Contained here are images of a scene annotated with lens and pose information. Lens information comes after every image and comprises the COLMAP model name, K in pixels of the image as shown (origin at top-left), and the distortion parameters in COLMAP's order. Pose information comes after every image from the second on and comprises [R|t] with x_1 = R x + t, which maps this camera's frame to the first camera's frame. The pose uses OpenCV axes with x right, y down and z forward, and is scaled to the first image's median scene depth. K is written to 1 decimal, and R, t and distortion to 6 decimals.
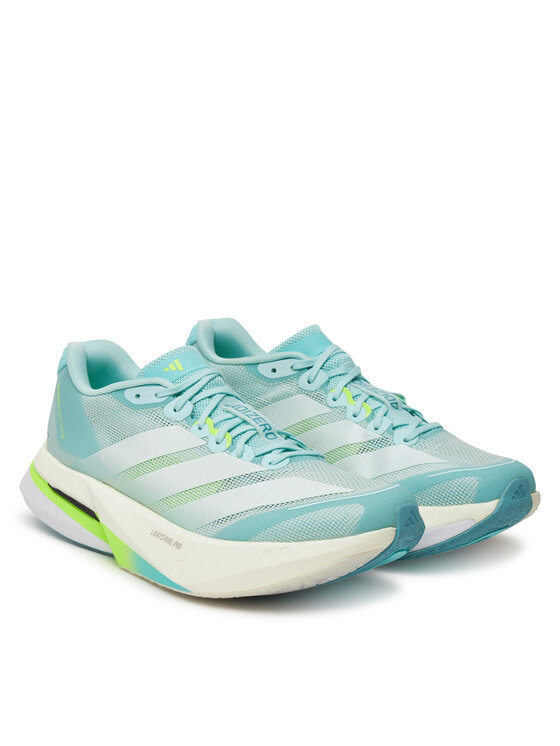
lens RADIAL K [[2111.5, 0, 280.0], [0, 2111.5, 372.8], [0, 0, 1]] dist [0.034054, 0.000000]
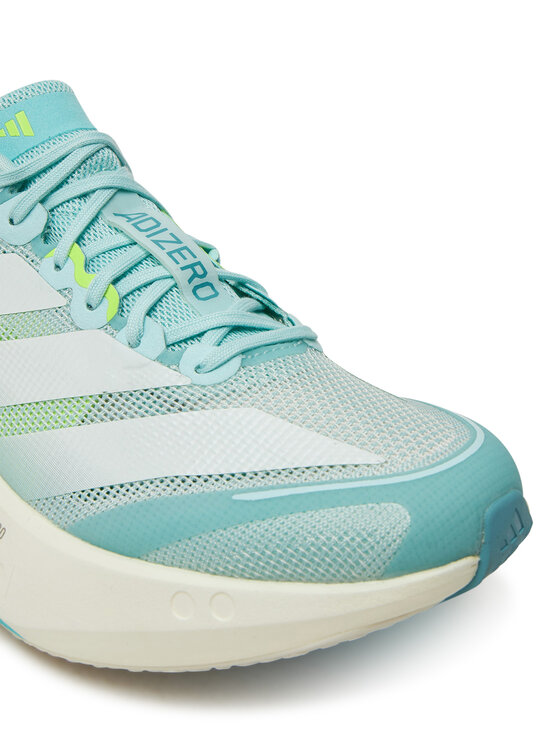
lens RADIAL K [[1505.1, 0, 279.6], [0, 1505.1, 373.1], [0, 0, 1]] dist [-0.158723, 0.000000]
pose [[0.999352, 0.029710, 0.020333, 0.006158], [-0.033610, 0.972338, 0.231147, -0.030593], [-0.012904, -0.231681, 0.972706, 0.668038]]
